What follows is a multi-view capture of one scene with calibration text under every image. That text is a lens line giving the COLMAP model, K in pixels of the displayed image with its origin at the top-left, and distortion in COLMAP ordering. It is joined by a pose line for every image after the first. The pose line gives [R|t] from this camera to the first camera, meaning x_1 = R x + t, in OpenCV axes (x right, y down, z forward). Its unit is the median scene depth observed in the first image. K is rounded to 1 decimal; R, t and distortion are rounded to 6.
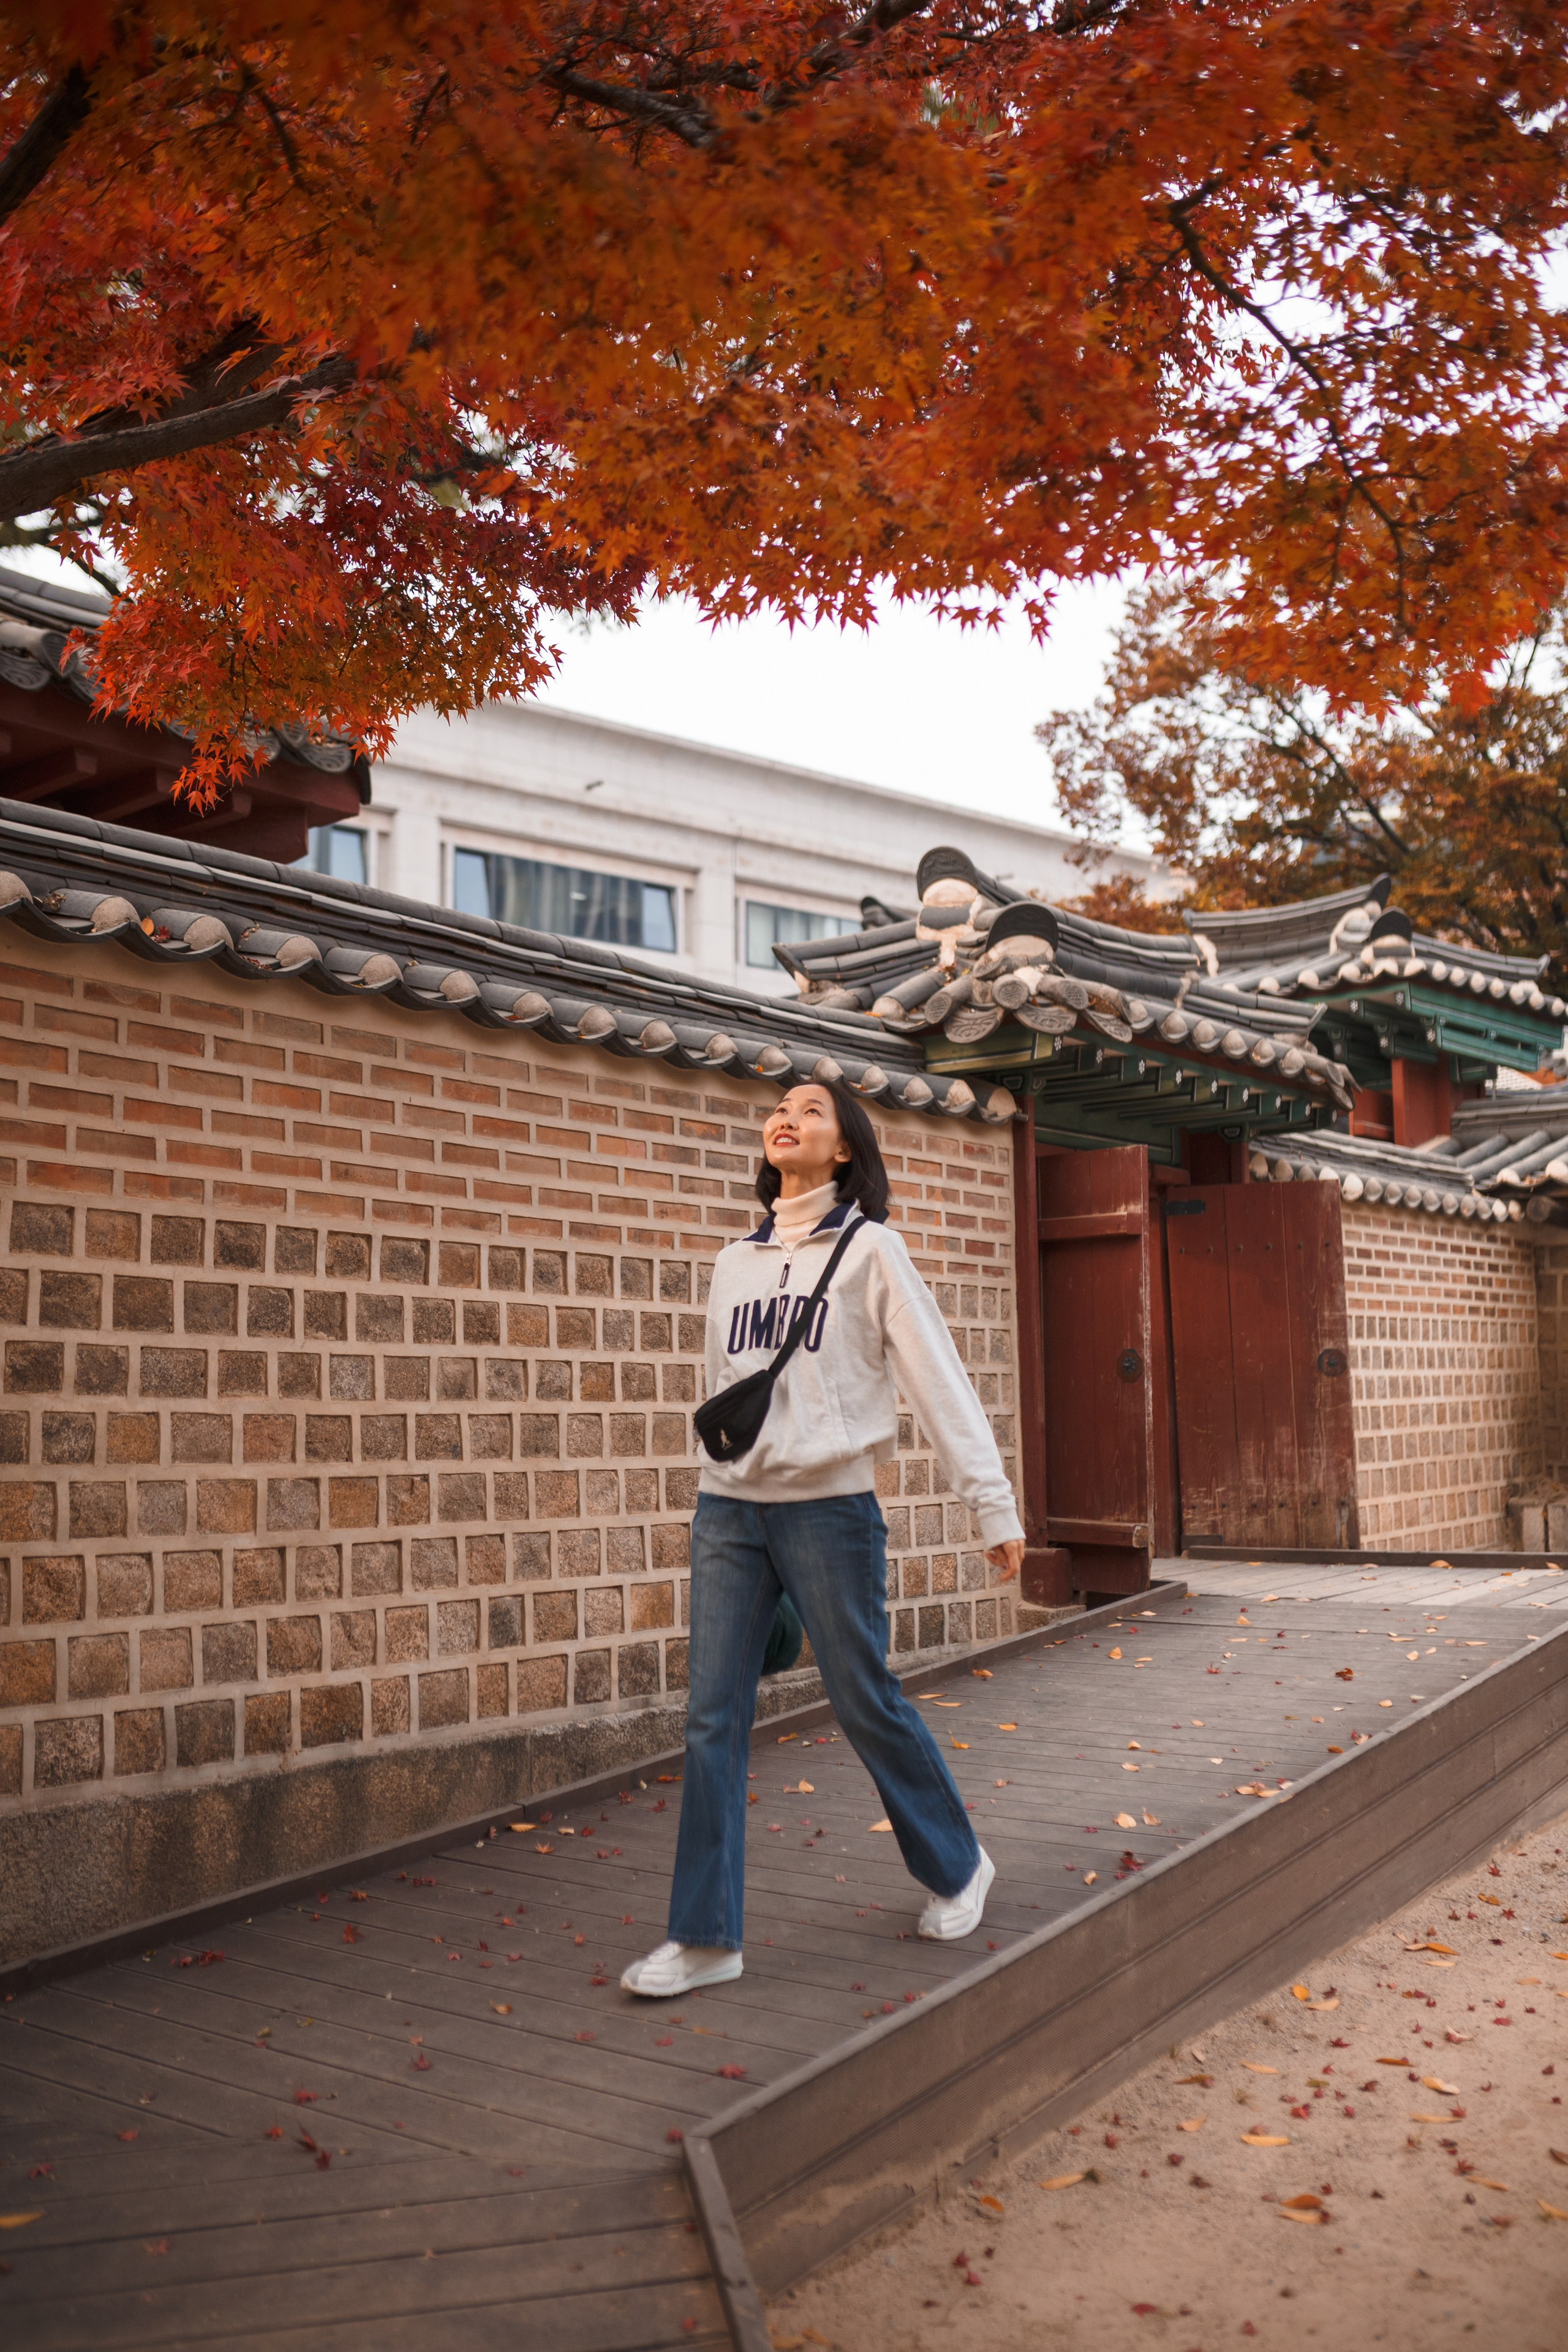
lens RADIAL K [[2249.2, 0, 784.6], [0, 2249.2, 1171.7], [0, 0, 1]] dist [-0.070874, 0.108370]
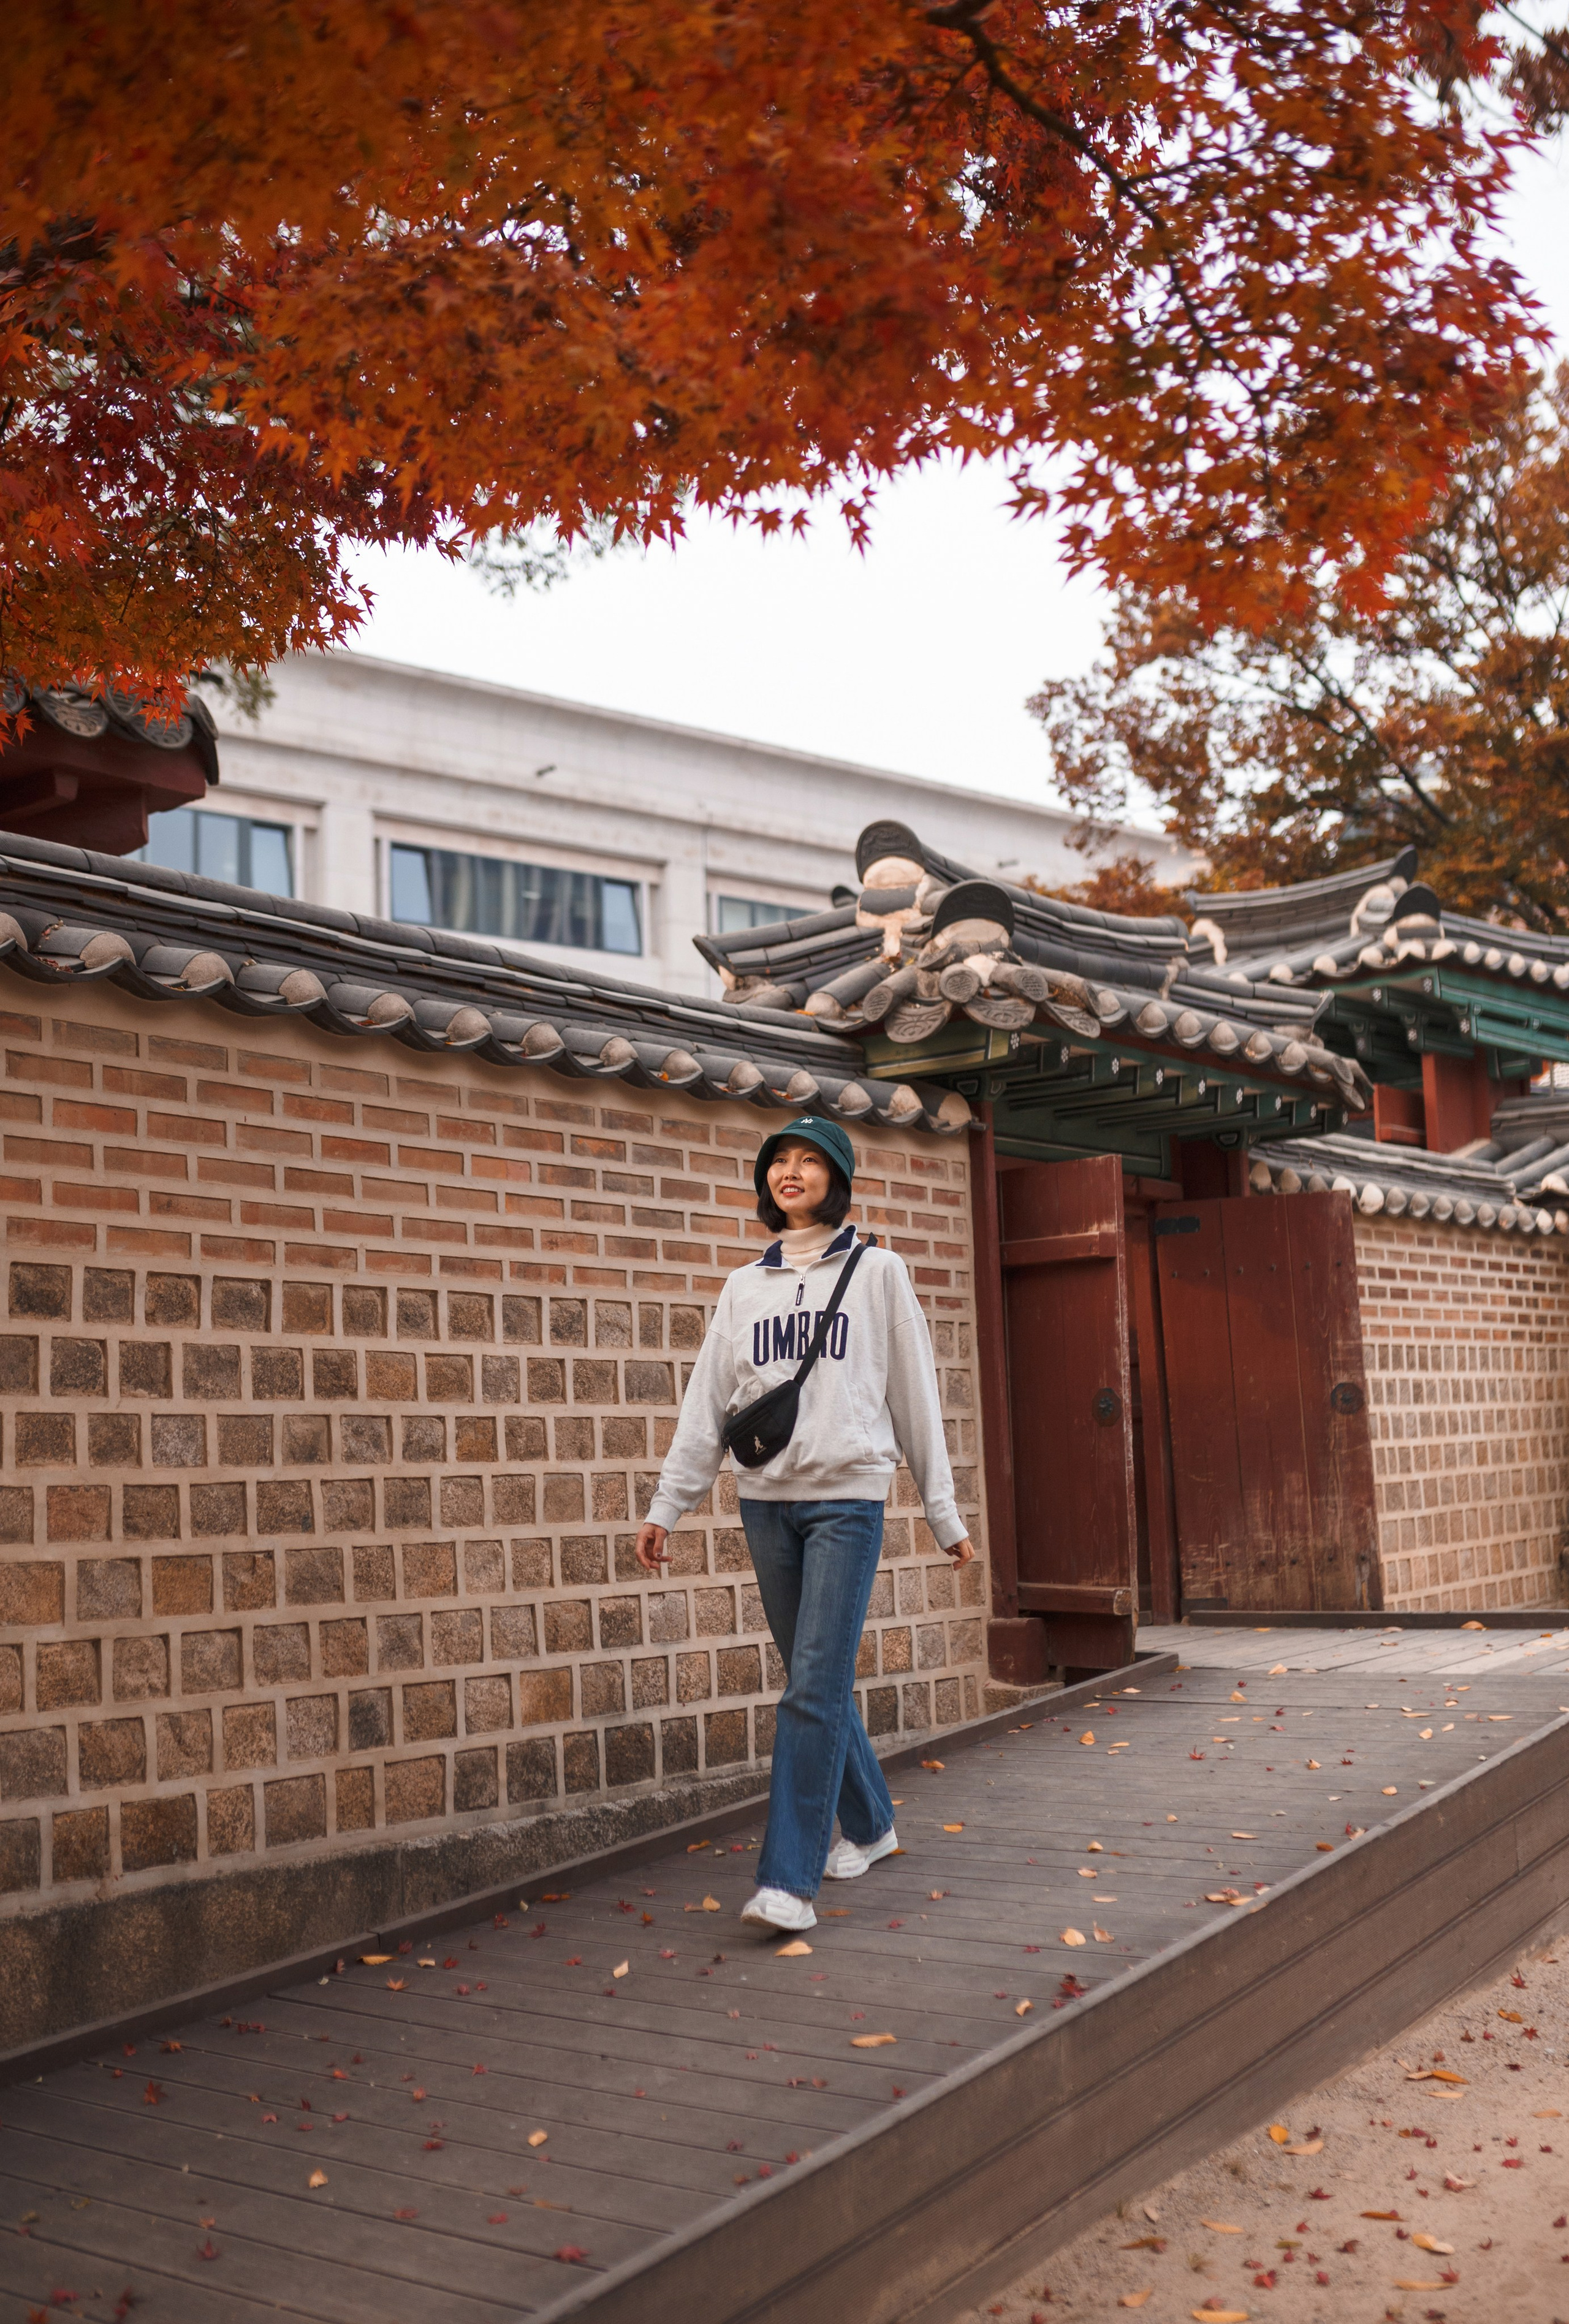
lens RADIAL K [[2505.1, 0, 790.0], [0, 2505.1, 1167.3], [0, 0, 1]] dist [-0.074128, 0.123374]
pose [[0.999752, -0.022016, 0.003391, 0.038854], [0.022057, 0.999680, -0.012417, 0.003118], [-0.003116, 0.012489, 0.999917, 0.032419]]
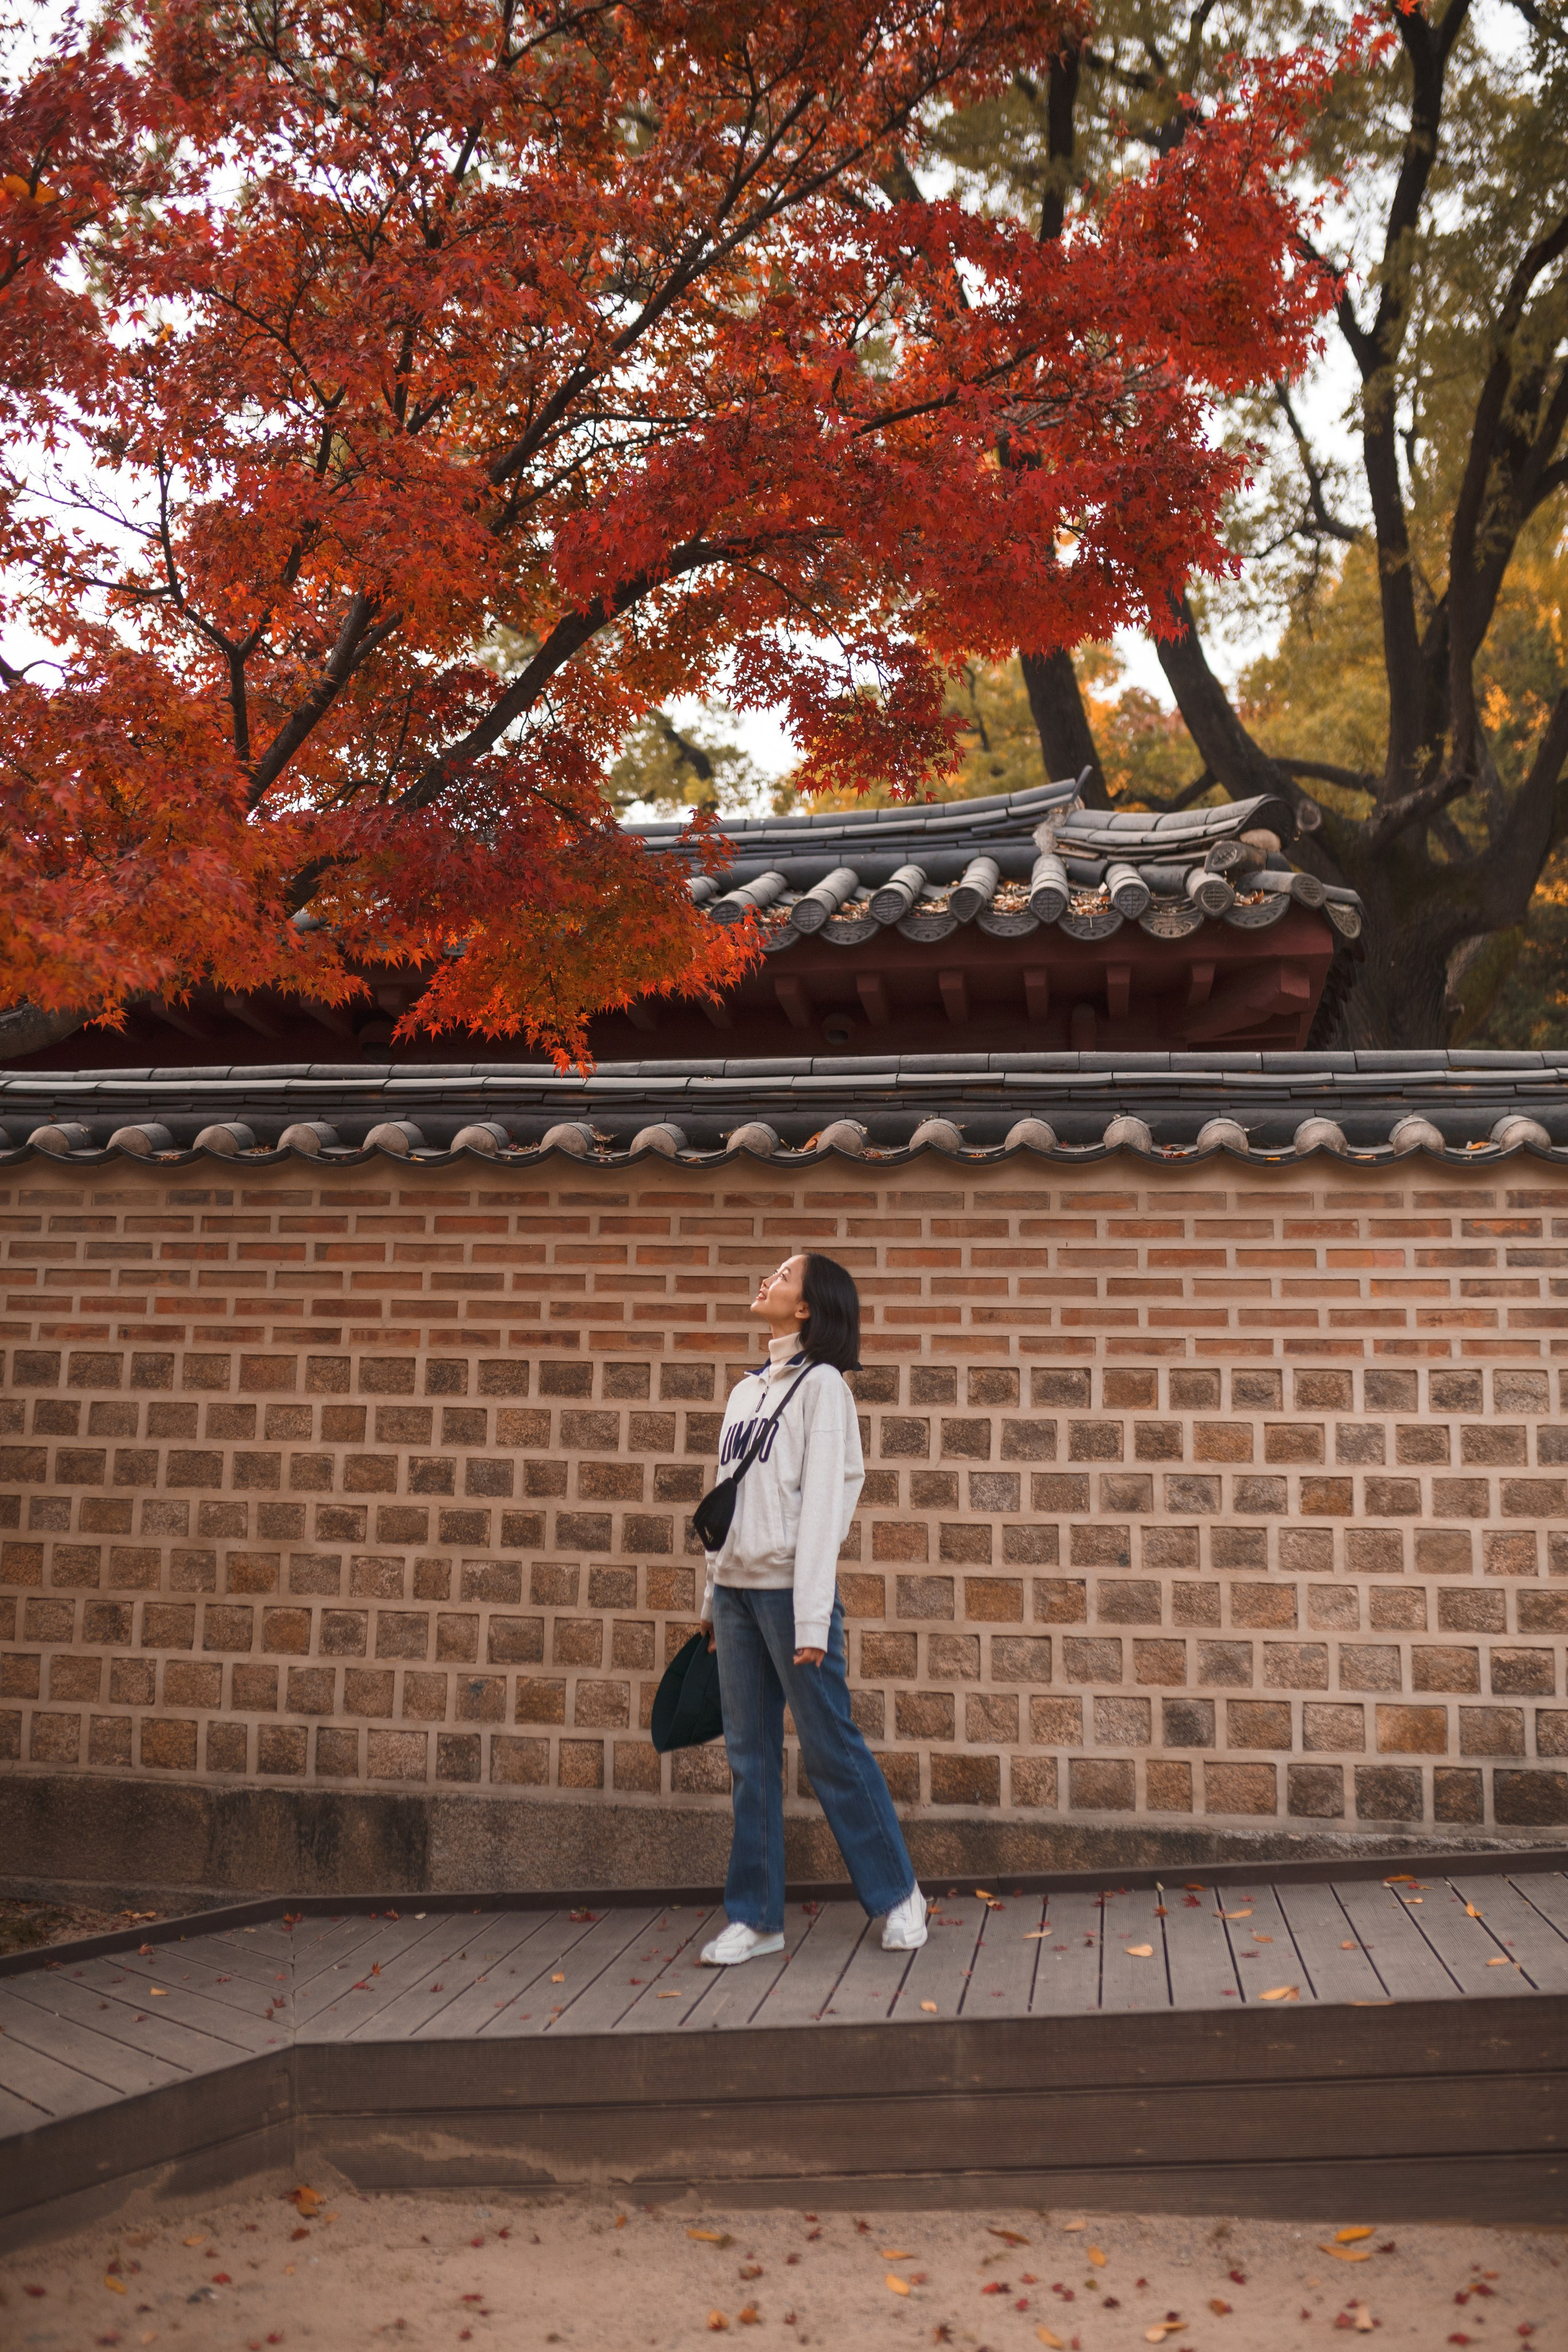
lens RADIAL K [[2249.2, 0, 784.6], [0, 2249.2, 1171.7], [0, 0, 1]] dist [-0.070874, 0.108370]
pose [[0.445200, -0.115546, -0.887945, 0.749509], [0.078665, 0.992852, -0.089756, 0.021000], [0.891969, -0.029891, 0.451107, 0.352005]]
